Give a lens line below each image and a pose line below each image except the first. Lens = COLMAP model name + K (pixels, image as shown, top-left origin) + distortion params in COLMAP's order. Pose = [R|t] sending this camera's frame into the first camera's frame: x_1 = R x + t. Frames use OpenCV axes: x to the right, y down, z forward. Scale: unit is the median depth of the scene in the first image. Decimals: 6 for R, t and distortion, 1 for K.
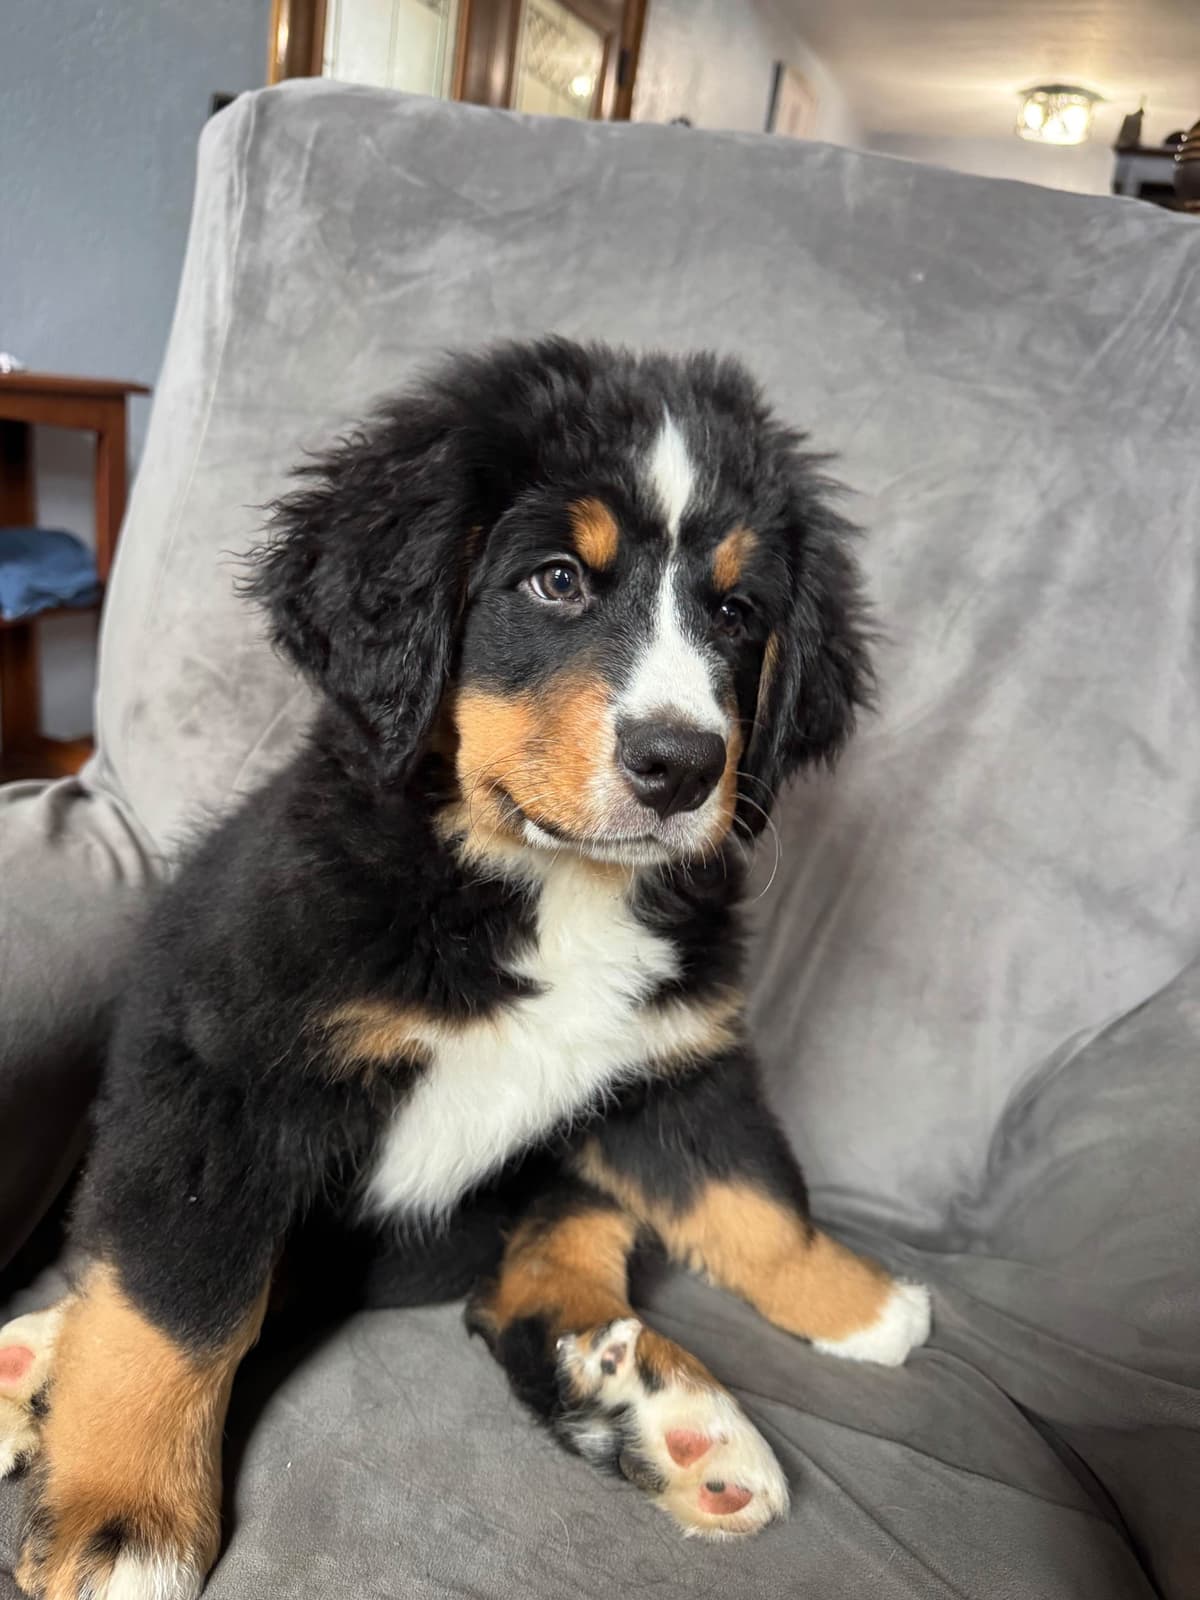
lens RADIAL K [[1156.4, 0, 605.2], [0, 1156.4, 794.7], [0, 0, 1]] dist [-0.002262, -0.012346]
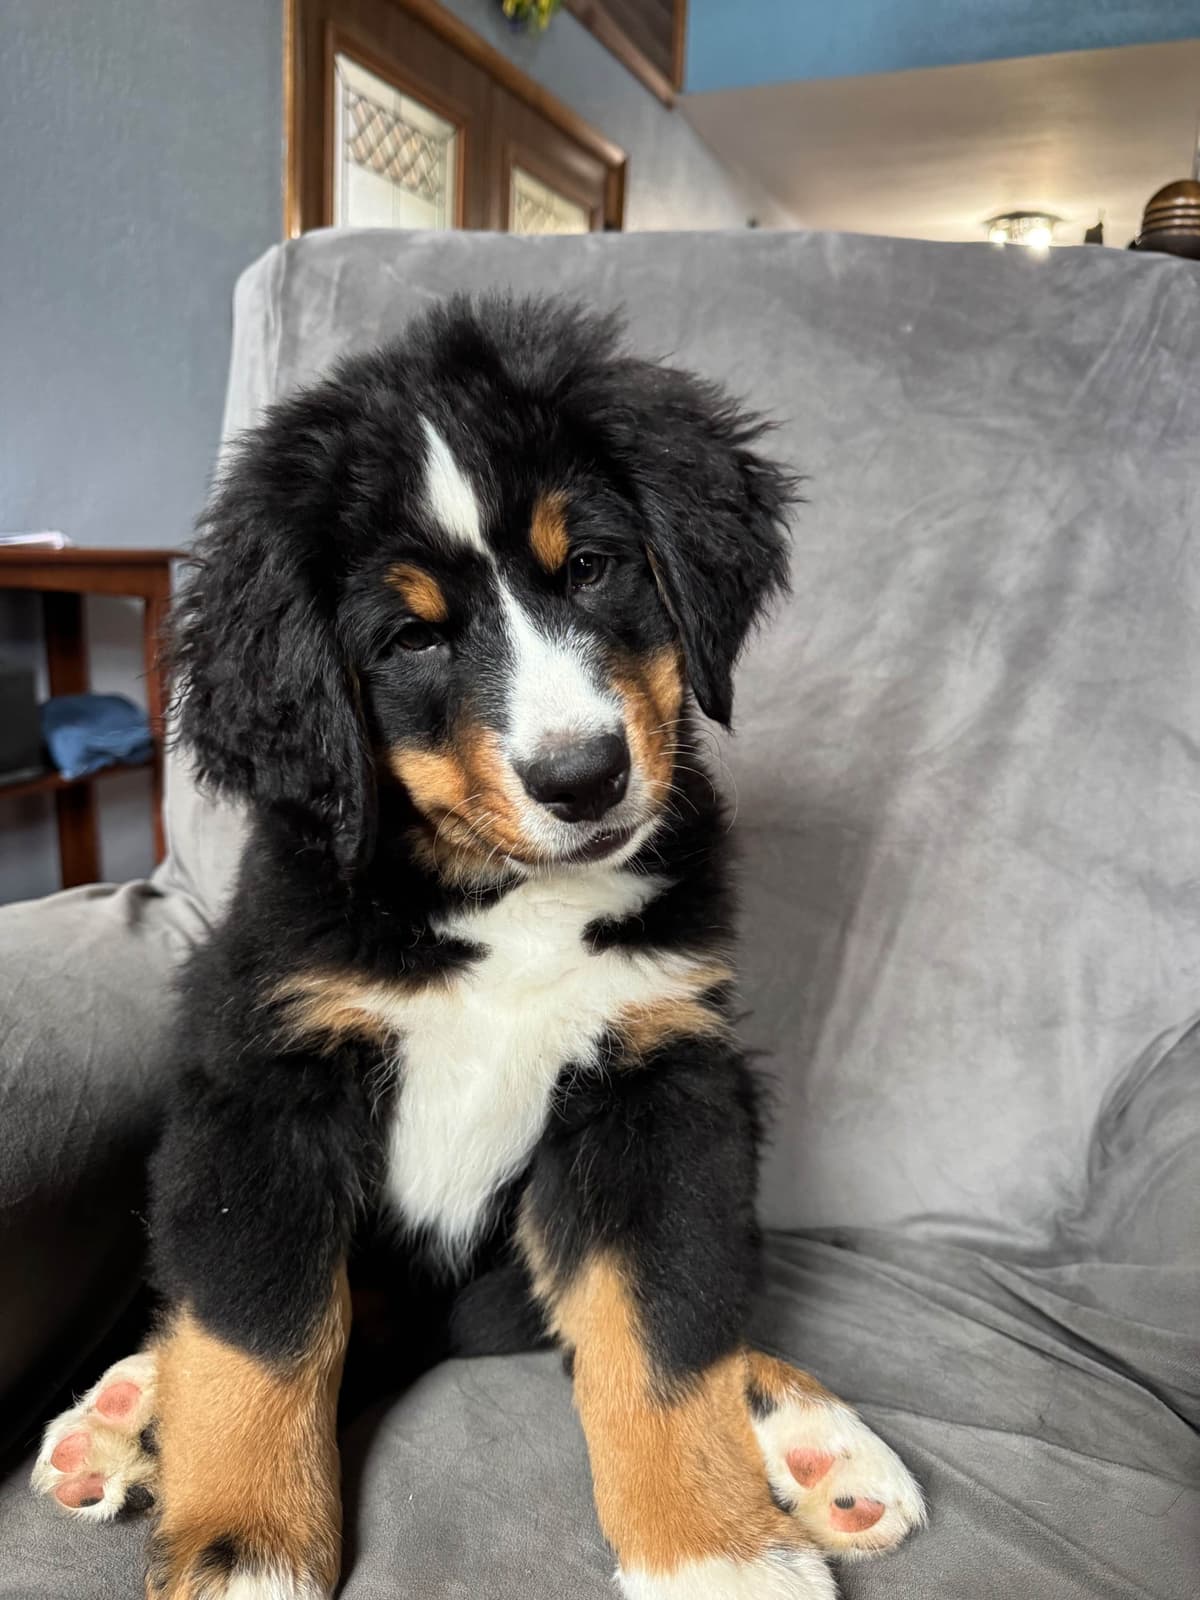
lens RADIAL K [[1156.4, 0, 607.8], [0, 1156.4, 804.4], [0, 0, 1]] dist [-0.002262, -0.012346]
pose [[0.995208, -0.093469, -0.028733, -0.015113], [0.089348, 0.988596, -0.121223, 0.091191], [0.039736, 0.118075, 0.992209, -0.020065]]
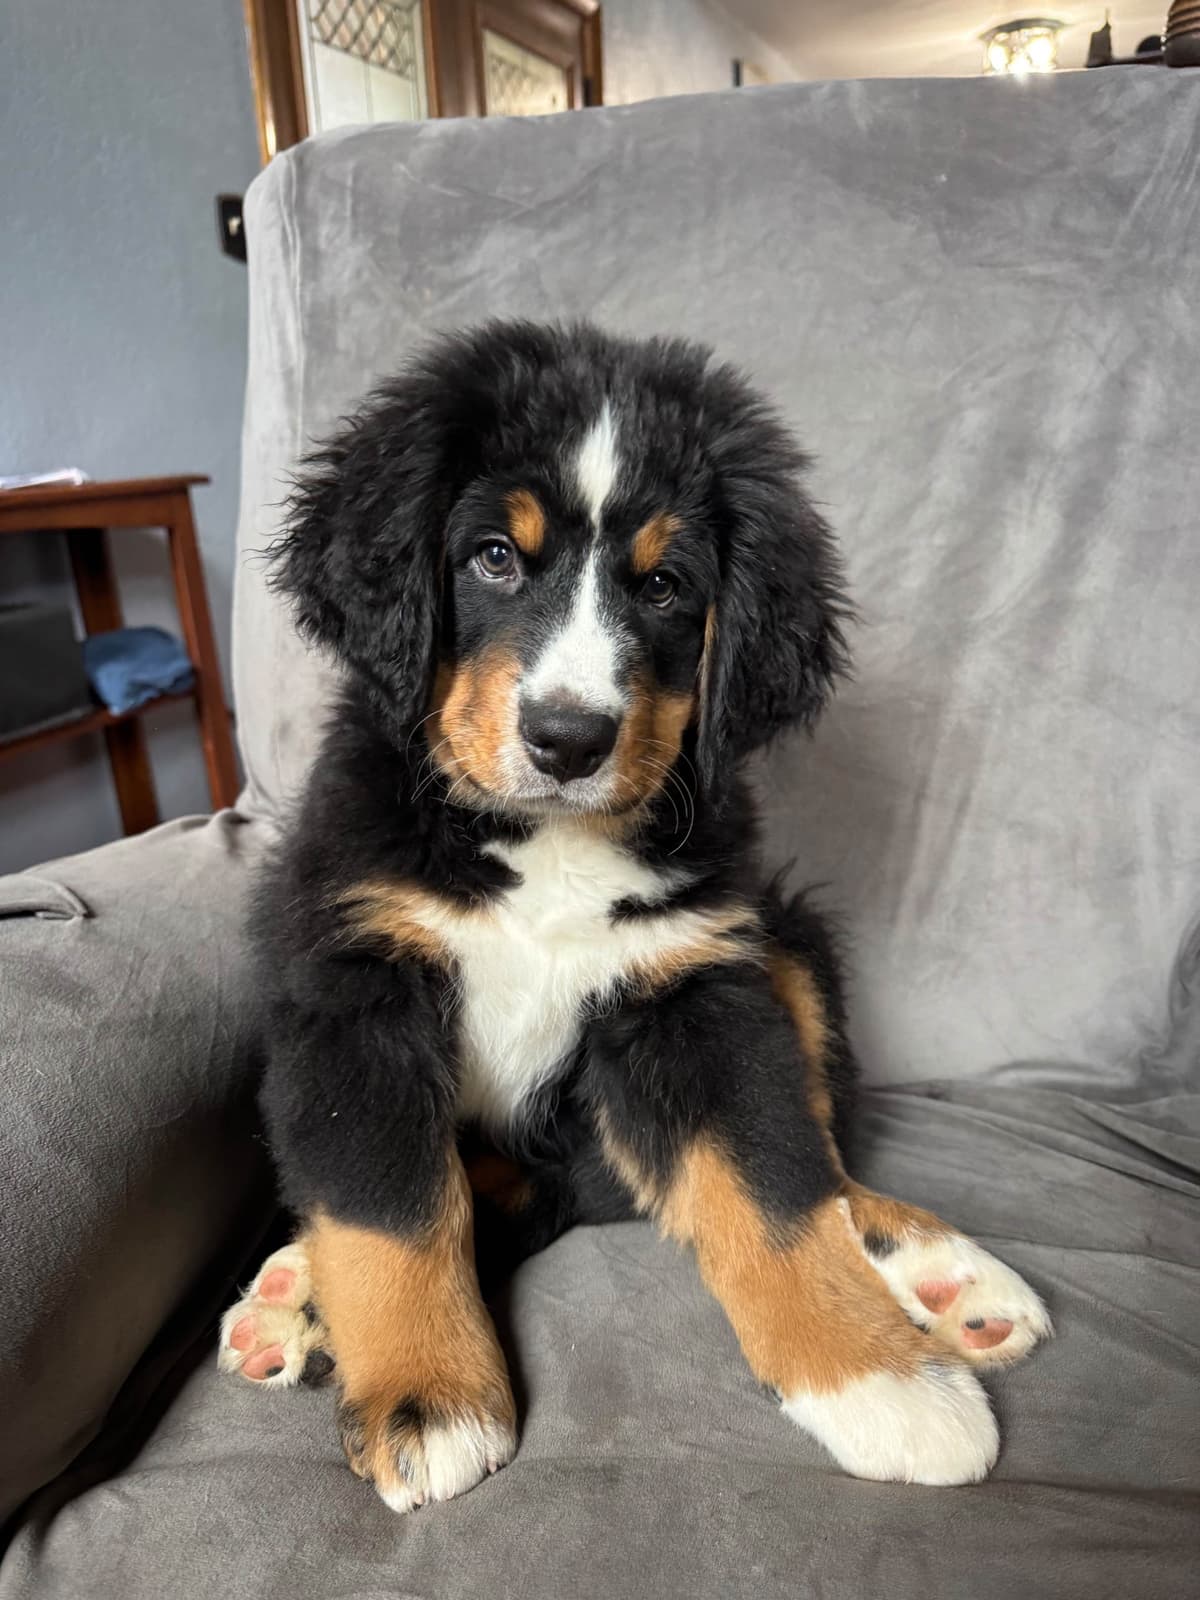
lens RADIAL K [[1156.4, 0, 596.9], [0, 1156.4, 807.0], [0, 0, 1]] dist [-0.002262, -0.012346]
pose [[0.981977, -0.174716, -0.072074, -0.056426], [0.173278, 0.984535, -0.025790, 0.079951], [0.075465, 0.012837, 0.997066, -0.048738]]
